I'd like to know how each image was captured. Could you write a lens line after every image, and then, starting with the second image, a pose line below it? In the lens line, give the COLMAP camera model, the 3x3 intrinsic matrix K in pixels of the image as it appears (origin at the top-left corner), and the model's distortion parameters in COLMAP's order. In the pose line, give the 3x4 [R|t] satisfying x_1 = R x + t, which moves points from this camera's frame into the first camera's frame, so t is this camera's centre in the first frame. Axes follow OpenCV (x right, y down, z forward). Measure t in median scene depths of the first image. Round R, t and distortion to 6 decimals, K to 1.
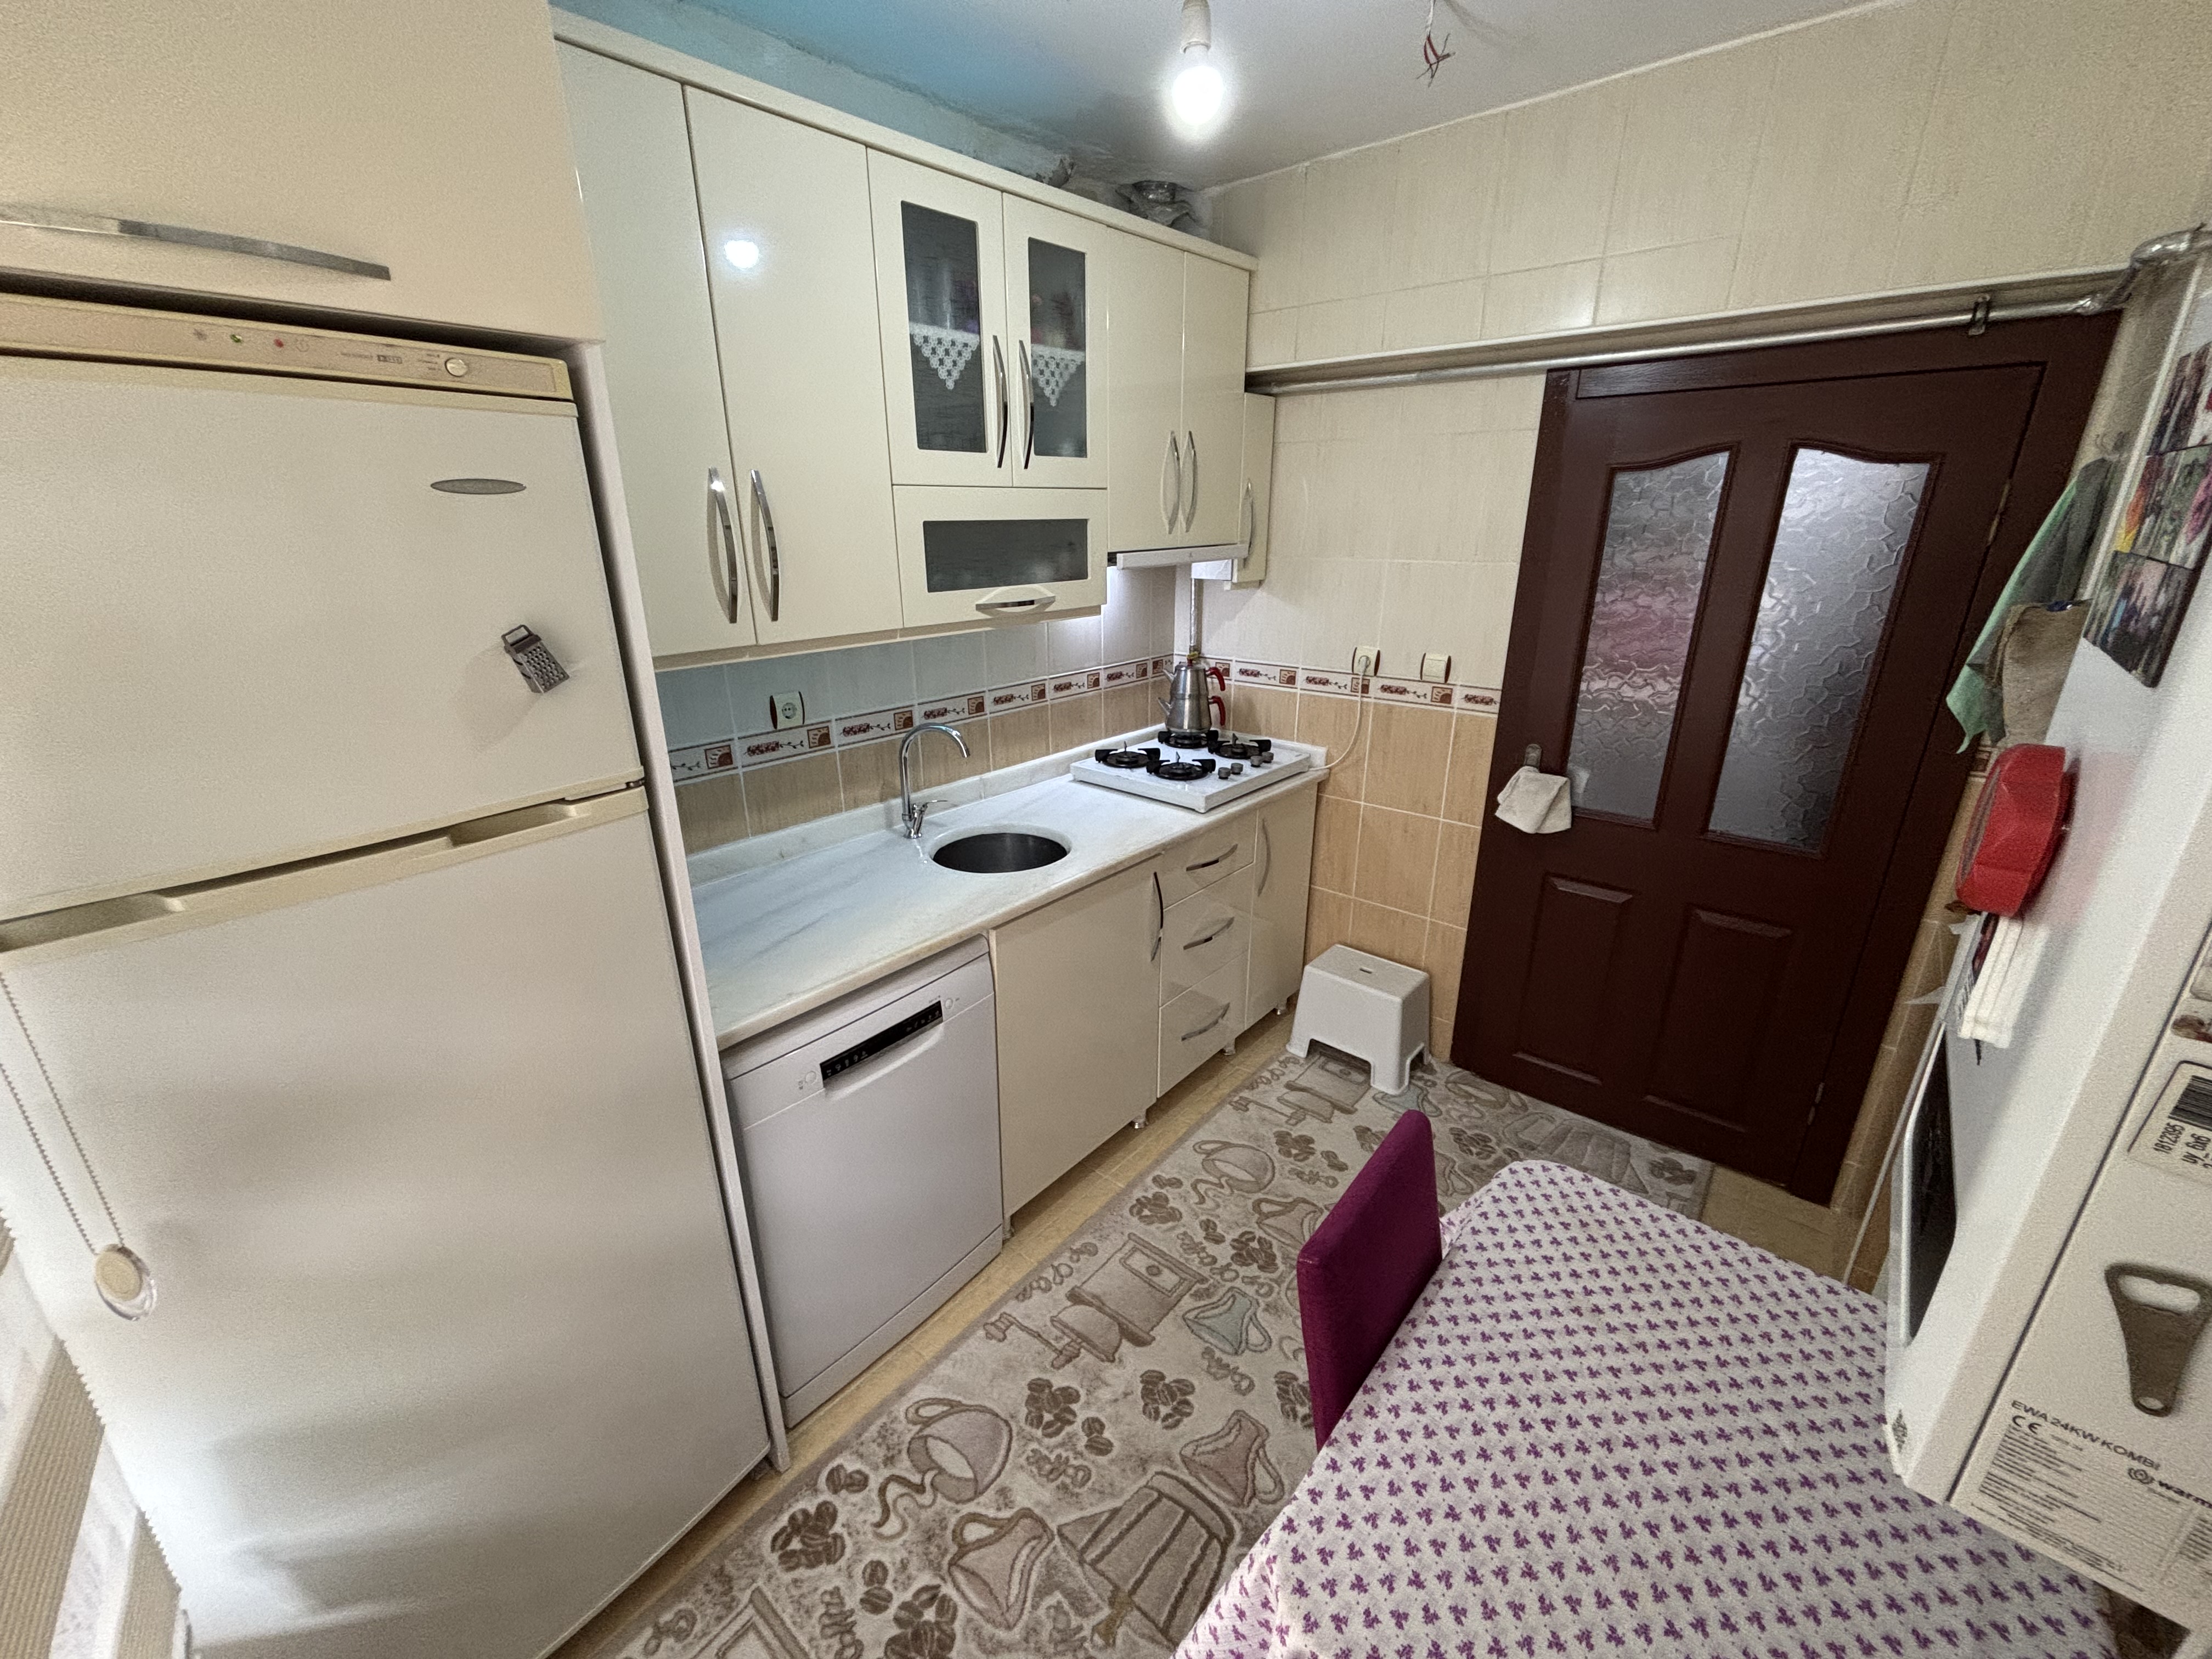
lens RADIAL K [[893.7, 0, 1097.1], [0, 893.7, 825.7], [0, 0, 1]] dist [-0.004202, 0.006716]
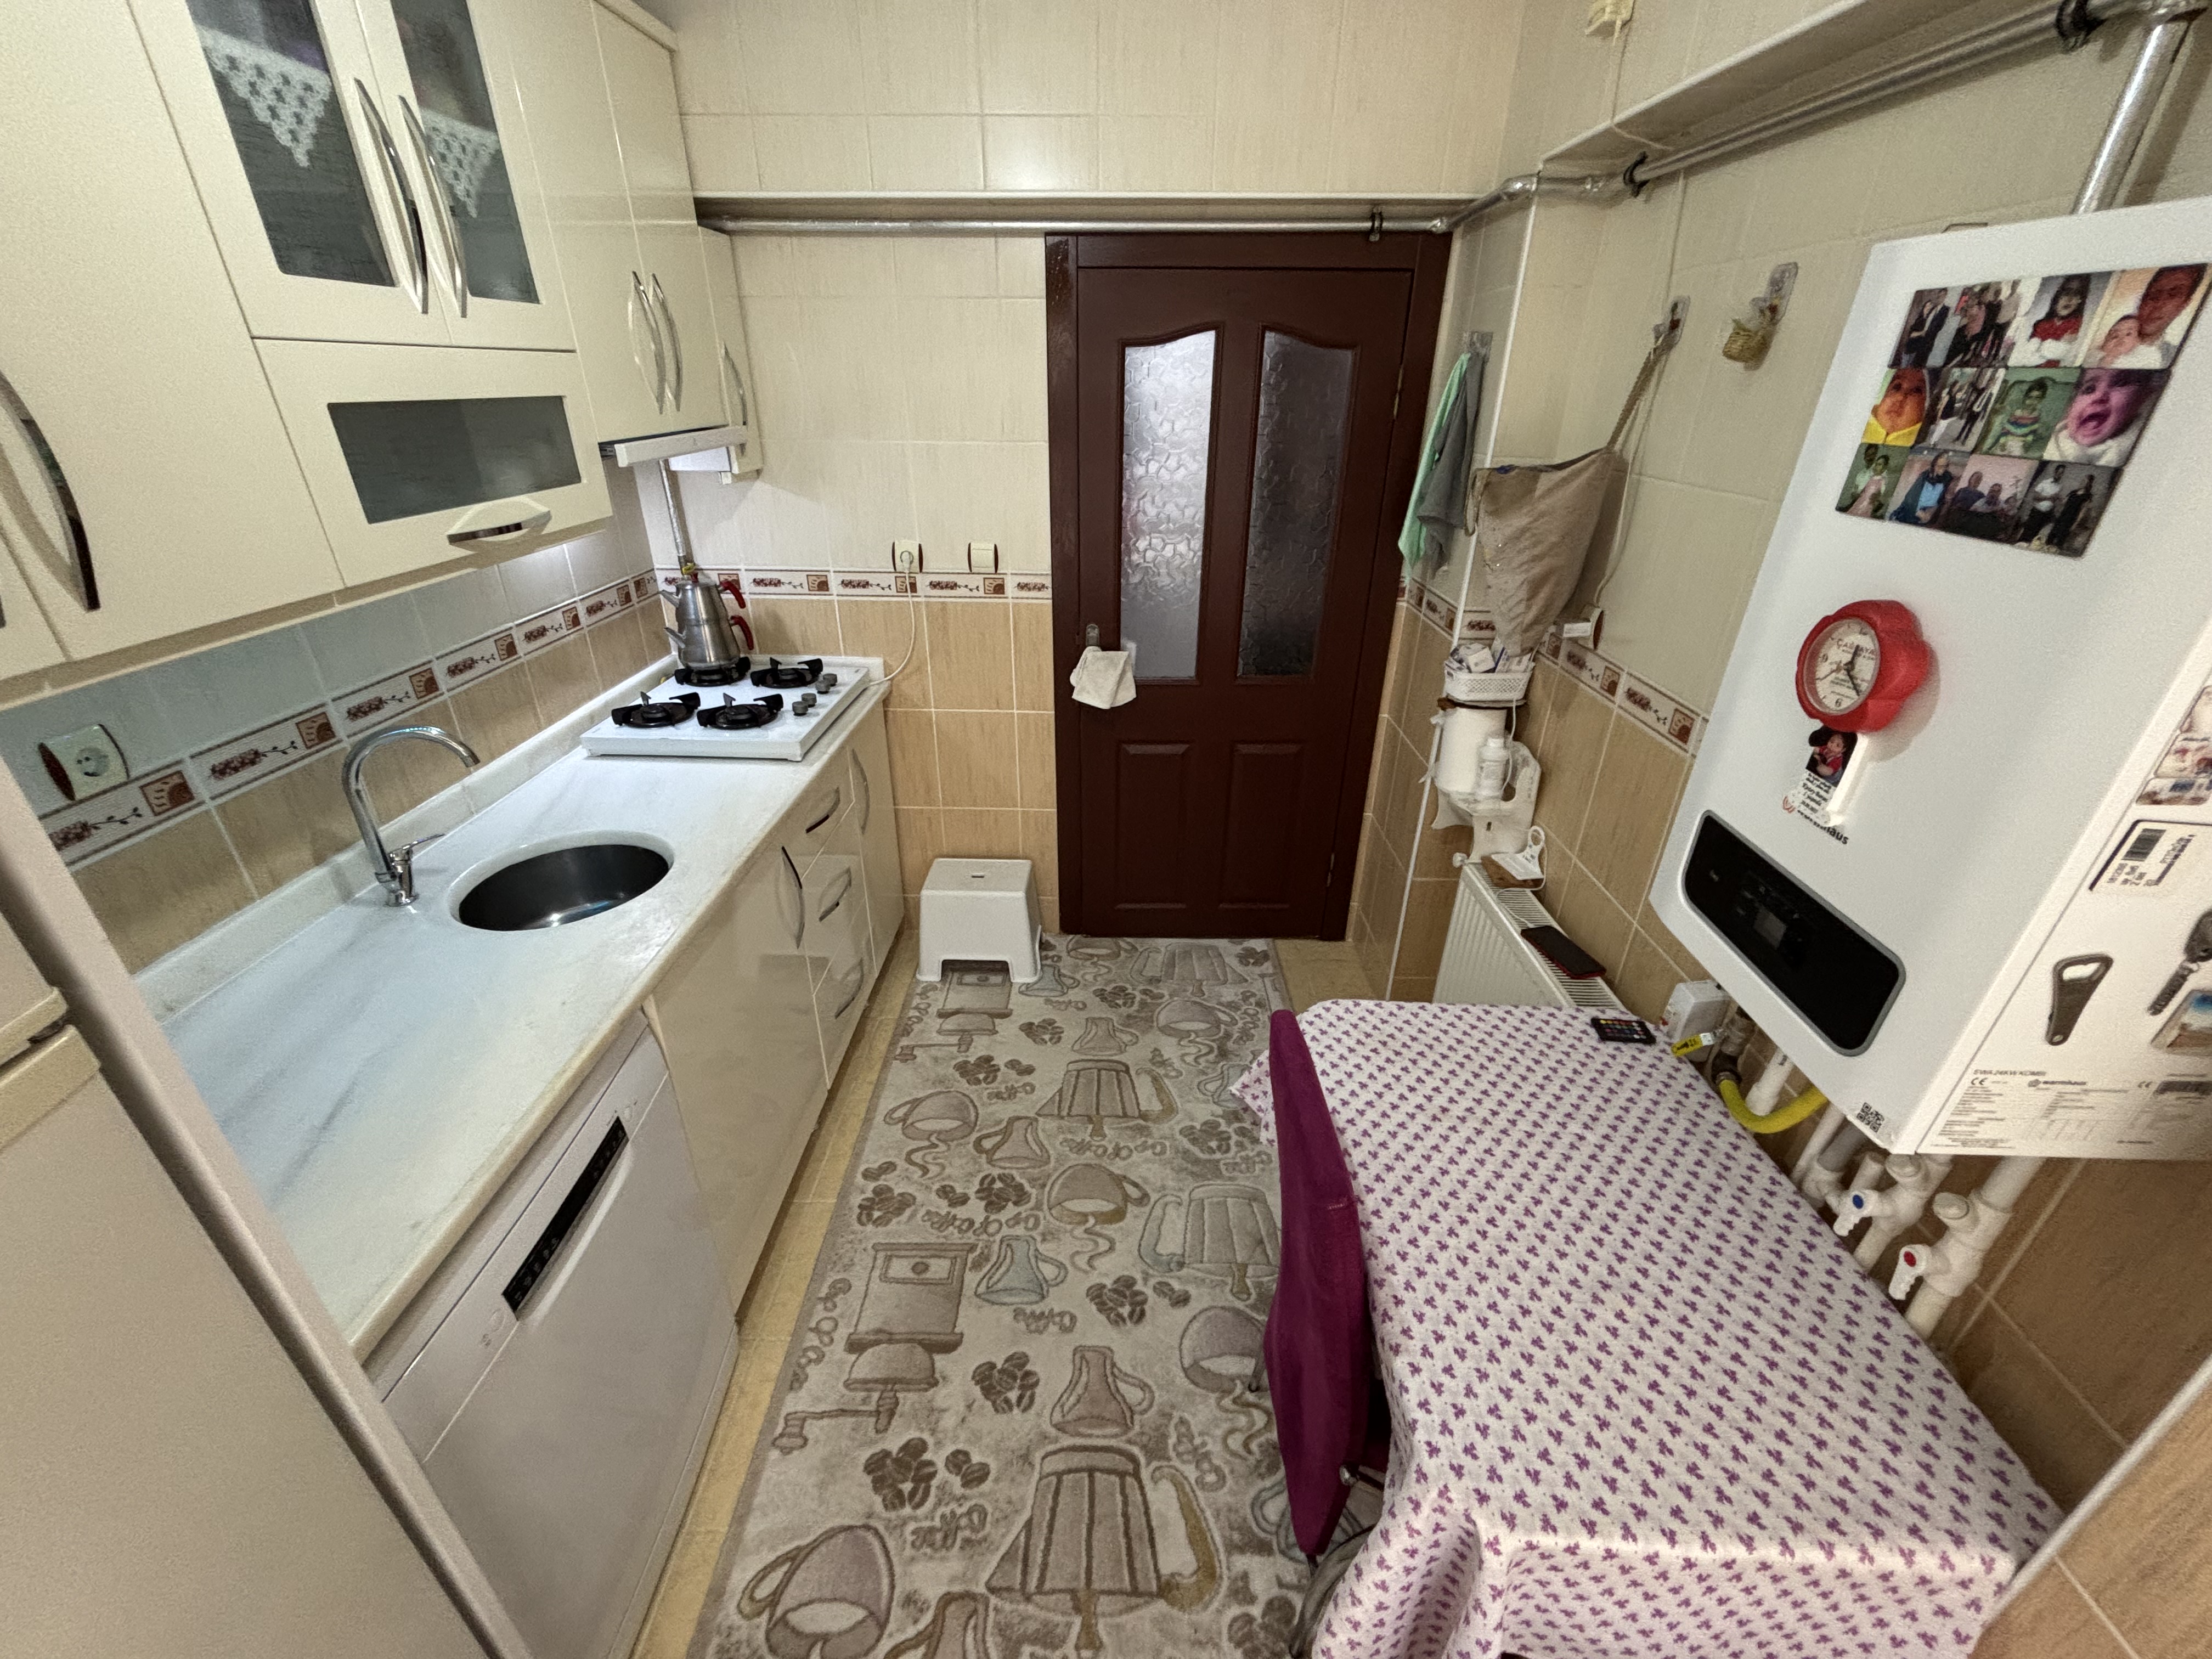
lens RADIAL K [[884.8, 0, 1117.4], [0, 884.8, 822.2], [0, 0, 1]] dist [-0.012355, -0.000055]
pose [[0.759046, -0.273075, 0.590999, -0.159608], [0.192946, 0.961354, 0.196391, -0.063712], [-0.621789, -0.035039, 0.782401, 0.156767]]
